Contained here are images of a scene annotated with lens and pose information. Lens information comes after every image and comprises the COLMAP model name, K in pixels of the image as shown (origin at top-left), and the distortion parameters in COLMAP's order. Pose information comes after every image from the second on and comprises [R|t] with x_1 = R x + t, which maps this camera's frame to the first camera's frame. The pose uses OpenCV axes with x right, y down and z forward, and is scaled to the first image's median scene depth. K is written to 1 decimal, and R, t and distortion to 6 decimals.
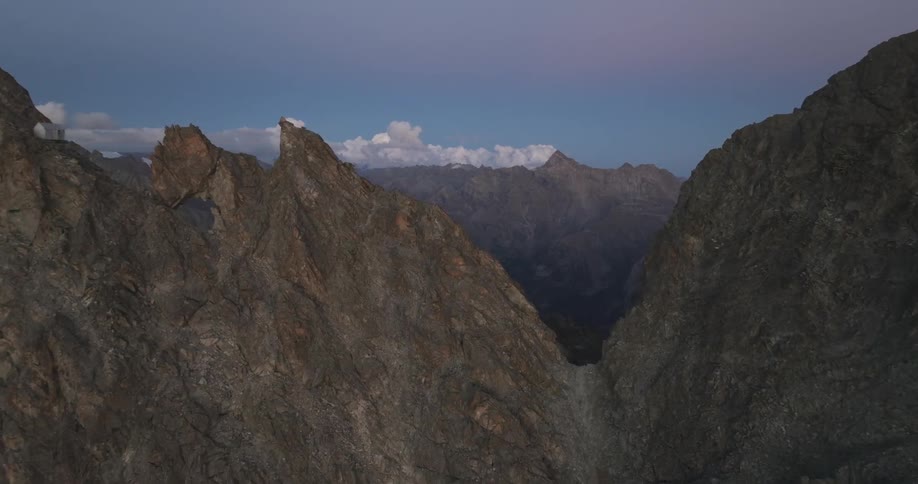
lens RADIAL K [[644.5, 0, 461.6], [0, 644.5, 238.5], [0, 0, 1]] dist [0.004051, 0.005169]
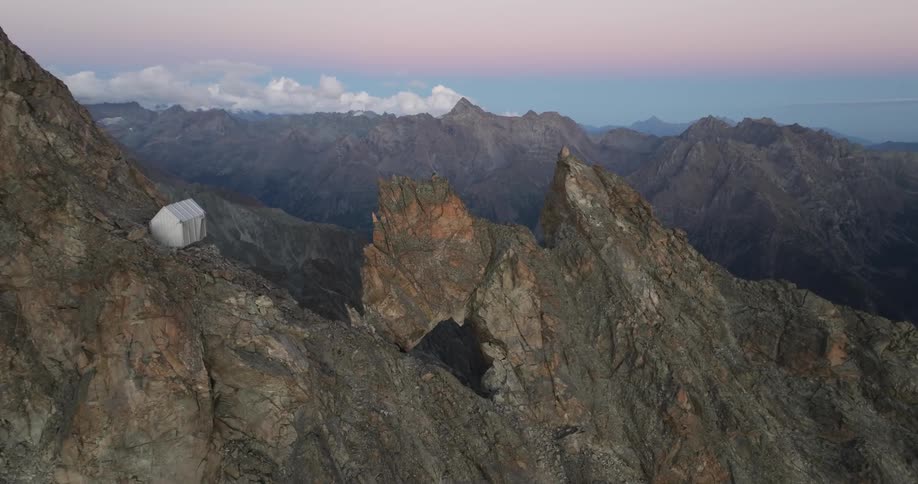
lens RADIAL K [[644.5, 0, 462.0], [0, 644.5, 236.8], [0, 0, 1]] dist [0.004051, 0.005169]
pose [[0.988226, -0.030015, 0.150027, -0.531165], [0.018141, 0.996638, 0.079903, -0.189754], [-0.151921, -0.076241, 0.985448, 0.571850]]
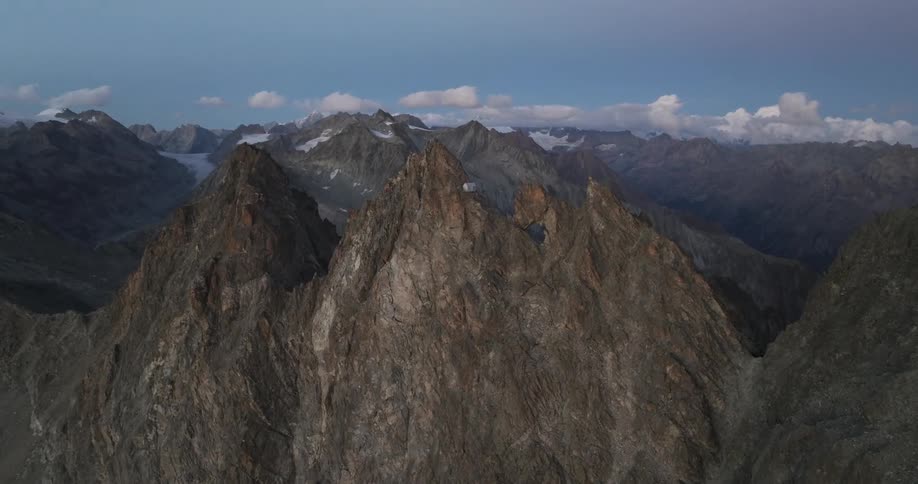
lens RADIAL K [[644.5, 0, 461.1], [0, 644.5, 240.0], [0, 0, 1]] dist [0.004051, 0.005169]
pose [[0.846921, 0.093153, -0.523495, 0.379075], [-0.071007, 0.995530, 0.062273, -0.127828], [0.526956, -0.015568, 0.849750, -0.677825]]
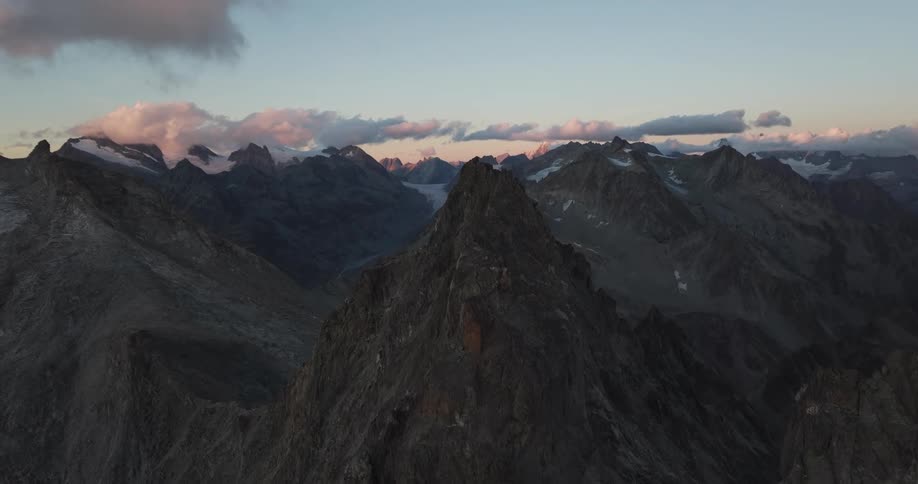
lens RADIAL K [[644.5, 0, 461.3], [0, 644.5, 237.8], [0, 0, 1]] dist [0.004051, 0.005169]
pose [[0.616133, 0.086279, -0.782903, -1.157129], [-0.088000, 0.995300, 0.040431, -0.199046], [0.782711, 0.043985, 0.620829, 0.606377]]
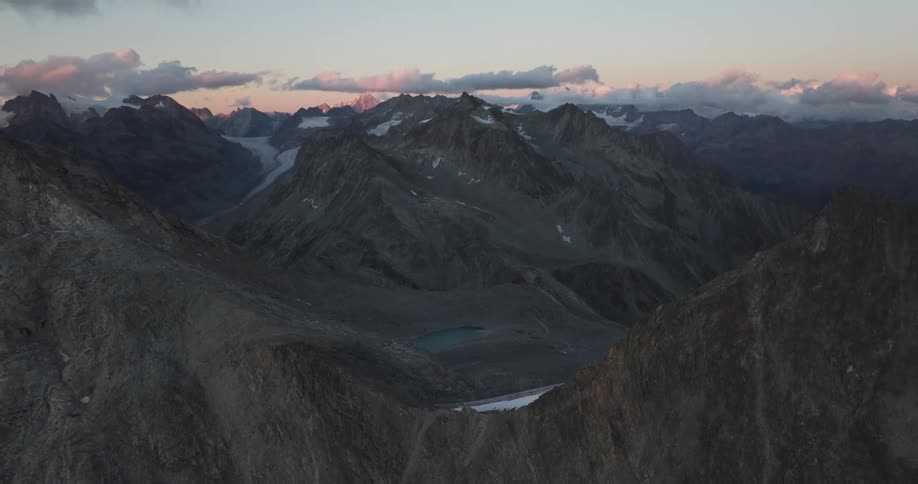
lens RADIAL K [[644.5, 0, 462.5], [0, 644.5, 236.9], [0, 0, 1]] dist [0.004051, 0.005169]
pose [[0.812498, 0.108454, -0.572786, -2.586429], [-0.067680, 0.993447, 0.092100, -0.313260], [0.579021, -0.036065, 0.814514, -0.918349]]
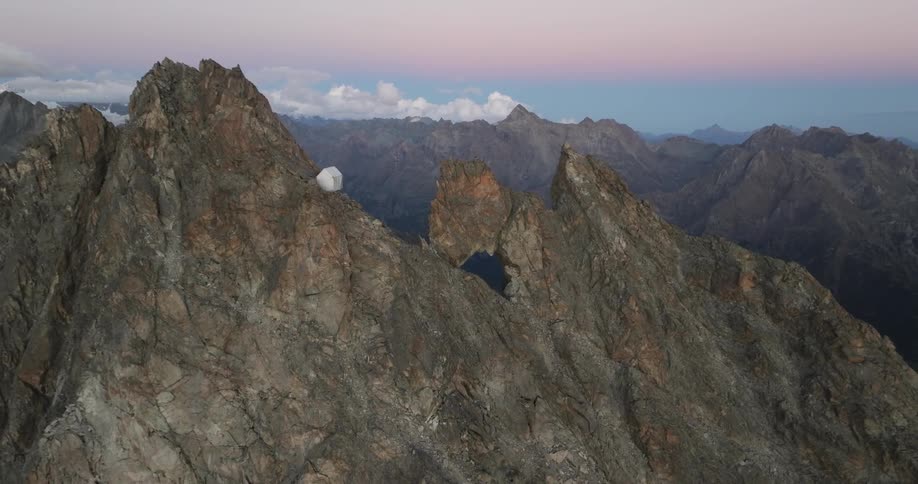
lens RADIAL K [[644.5, 0, 462.0], [0, 644.5, 239.1], [0, 0, 1]] dist [0.004051, 0.005169]
pose [[0.997647, -0.007308, 0.068164, -0.548898], [0.002338, 0.997350, 0.072709, -0.152696], [-0.068515, -0.072378, 0.995021, 0.255255]]
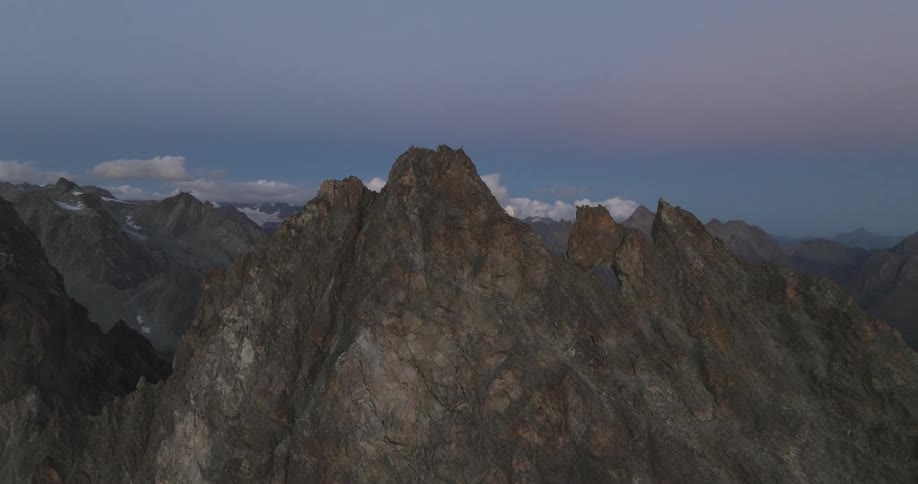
lens RADIAL K [[644.5, 0, 461.8], [0, 644.5, 236.9], [0, 0, 1]] dist [0.004051, 0.005169]
pose [[0.993080, 0.016440, -0.116281, -0.598832], [-0.026135, 0.996261, -0.082349, -0.013250], [0.114493, 0.084819, 0.989797, -0.241078]]
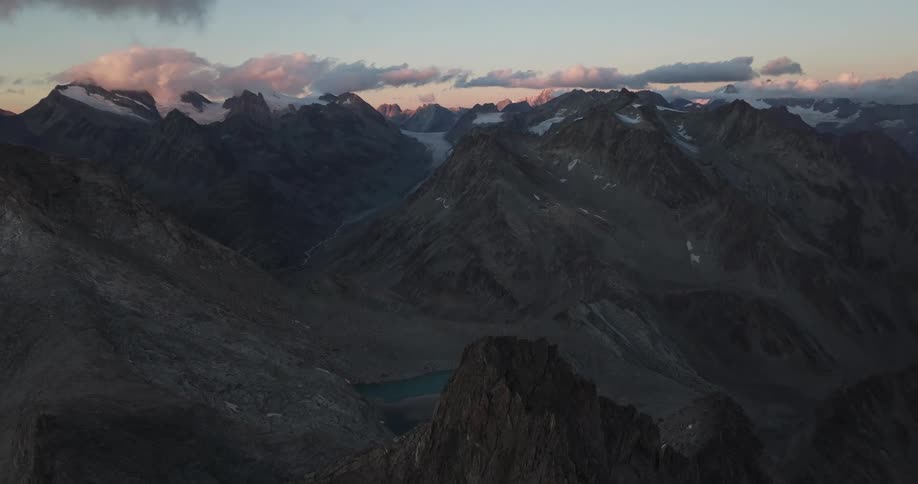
lens RADIAL K [[644.5, 0, 461.5], [0, 644.5, 239.4], [0, 0, 1]] dist [0.004051, 0.005169]
pose [[0.616033, 0.154512, -0.772418, -1.970008], [-0.090124, 0.987960, 0.125751, -0.702095], [0.782548, -0.007854, 0.622541, 1.187255]]
